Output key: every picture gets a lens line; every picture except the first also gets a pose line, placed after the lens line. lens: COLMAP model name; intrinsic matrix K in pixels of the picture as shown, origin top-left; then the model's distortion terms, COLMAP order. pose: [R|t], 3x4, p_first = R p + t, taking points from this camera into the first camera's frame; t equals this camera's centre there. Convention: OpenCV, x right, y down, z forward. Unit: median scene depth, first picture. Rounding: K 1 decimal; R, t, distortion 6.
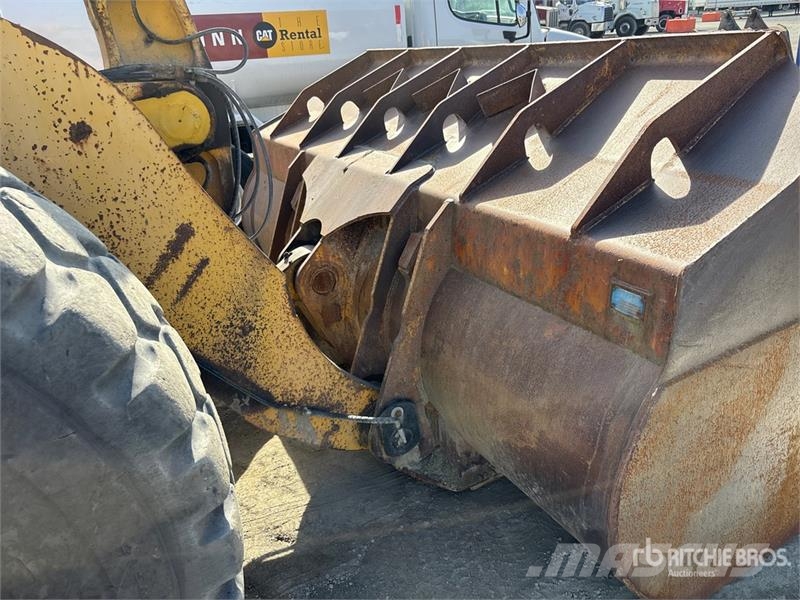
lens RADIAL K [[611.8, 0, 400.7], [0, 611.8, 295.9], [0, 0, 1]] dist [0.029146, -0.021496]
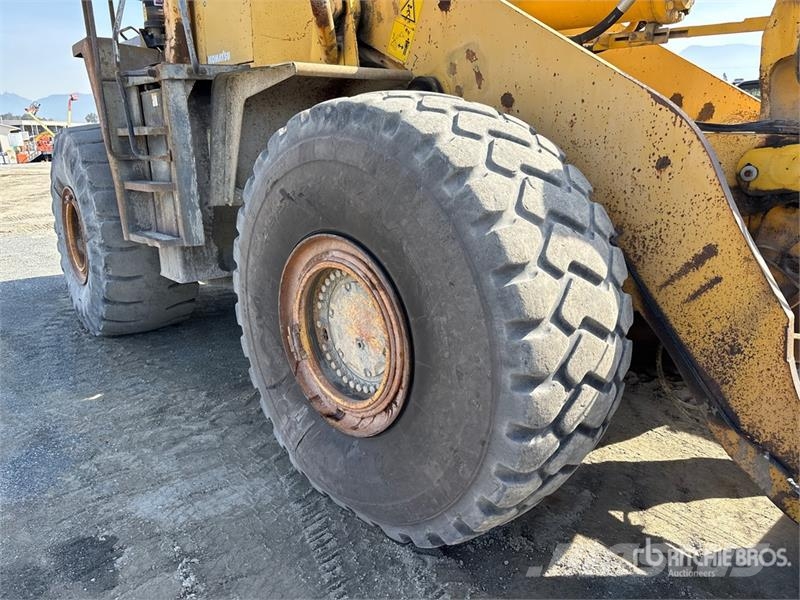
lens RADIAL K [[611.8, 0, 398.9], [0, 611.8, 299.5], [0, 0, 1]] dist [0.029146, -0.021496]
pose [[0.256092, 0.303412, -0.917801, 0.646742], [-0.370089, 0.907896, 0.196873, -0.025930], [0.893001, 0.289250, 0.344794, 0.034899]]
